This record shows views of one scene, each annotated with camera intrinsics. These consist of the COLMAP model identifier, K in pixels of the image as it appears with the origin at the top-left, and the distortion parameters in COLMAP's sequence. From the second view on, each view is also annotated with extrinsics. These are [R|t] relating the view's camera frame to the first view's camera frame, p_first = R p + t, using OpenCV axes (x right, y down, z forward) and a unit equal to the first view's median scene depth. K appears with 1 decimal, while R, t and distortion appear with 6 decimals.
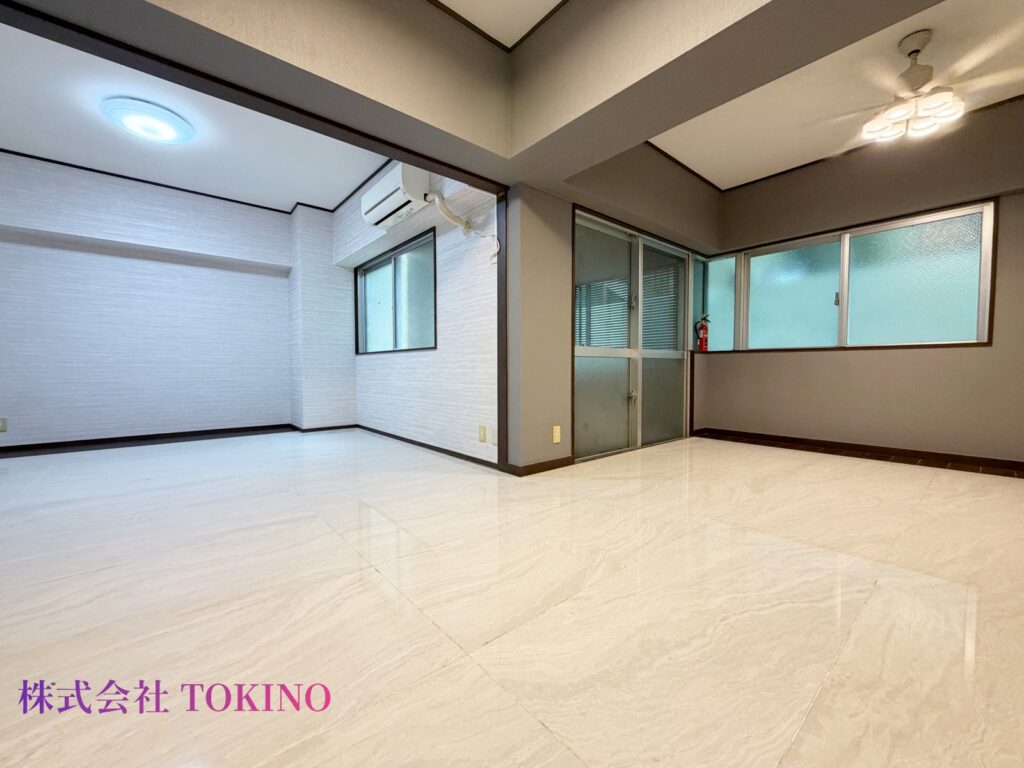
lens RADIAL K [[409.4, 0, 509.5], [0, 409.4, 383.4], [0, 0, 1]] dist [-0.000939, 0.000255]
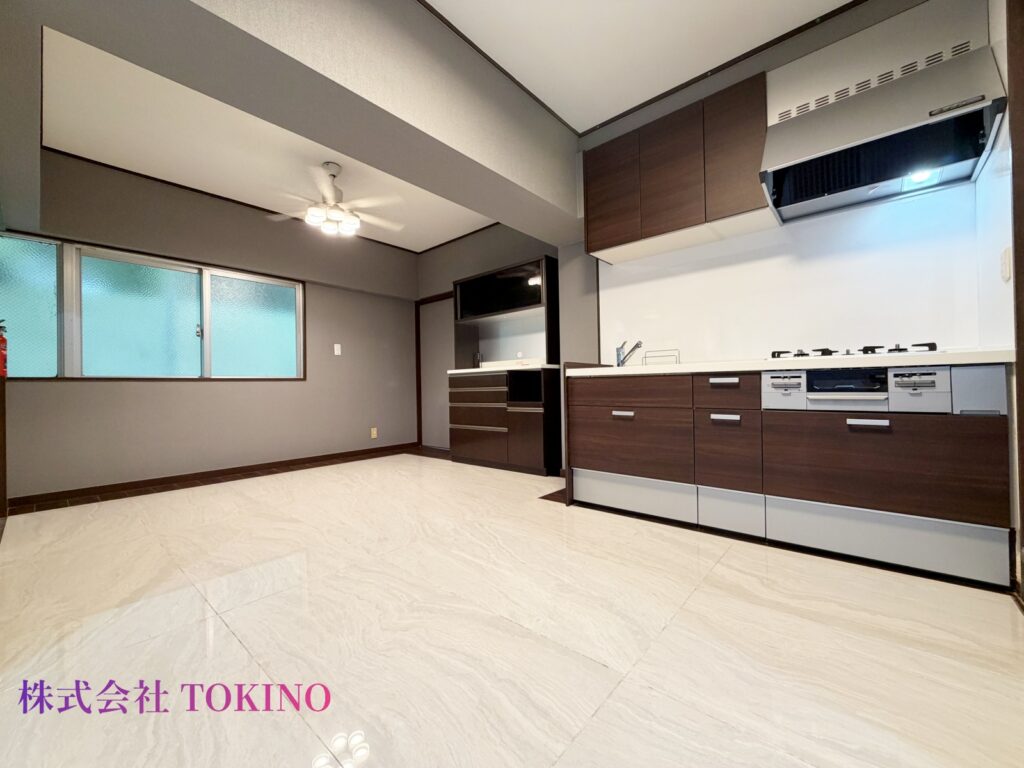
lens RADIAL K [[409.4, 0, 509.5], [0, 409.4, 383.4], [0, 0, 1]] dist [-0.000939, 0.000255]
pose [[-0.145995, 0.013468, 0.989194, -0.605552], [0.056179, 0.998407, -0.005302, -0.051757], [-0.987689, 0.054798, -0.146519, 0.771471]]
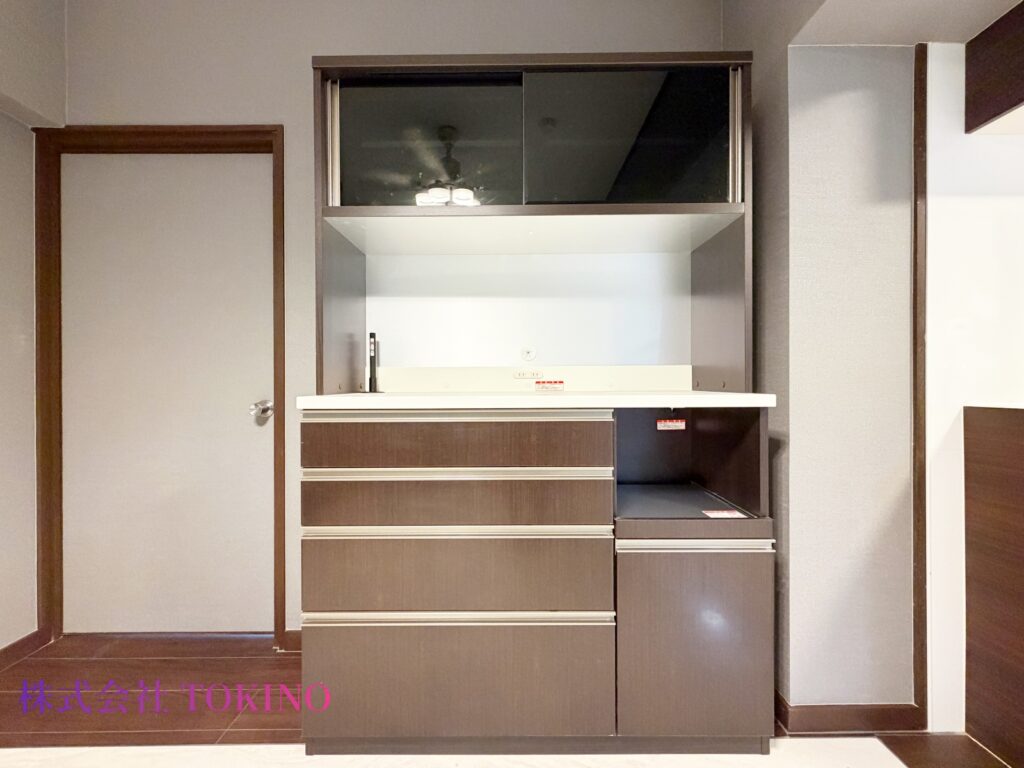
lens RADIAL K [[410.6, 0, 513.7], [0, 410.6, 419.6], [0, 0, 1]] dist [0.000031, 0.000181]
pose [[-0.765739, -0.009502, 0.643081, 1.117475], [0.027450, 0.998497, 0.047440, -0.143032], [-0.642565, 0.053979, -0.764327, 1.016588]]
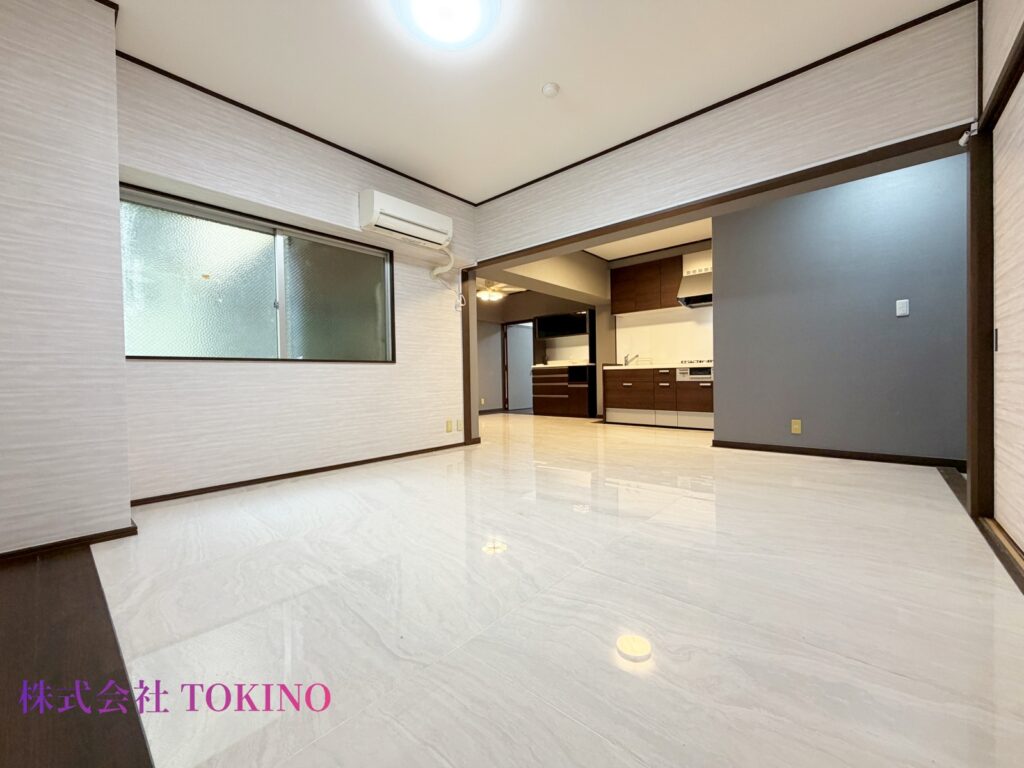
lens RADIAL K [[409.4, 0, 509.5], [0, 409.4, 383.4], [0, 0, 1]] dist [-0.000939, 0.000255]
pose [[-0.145247, -0.009435, 0.989351, -2.431897], [0.056091, 0.998268, 0.017755, -0.061940], [-0.987804, 0.058073, -0.144466, 1.616293]]
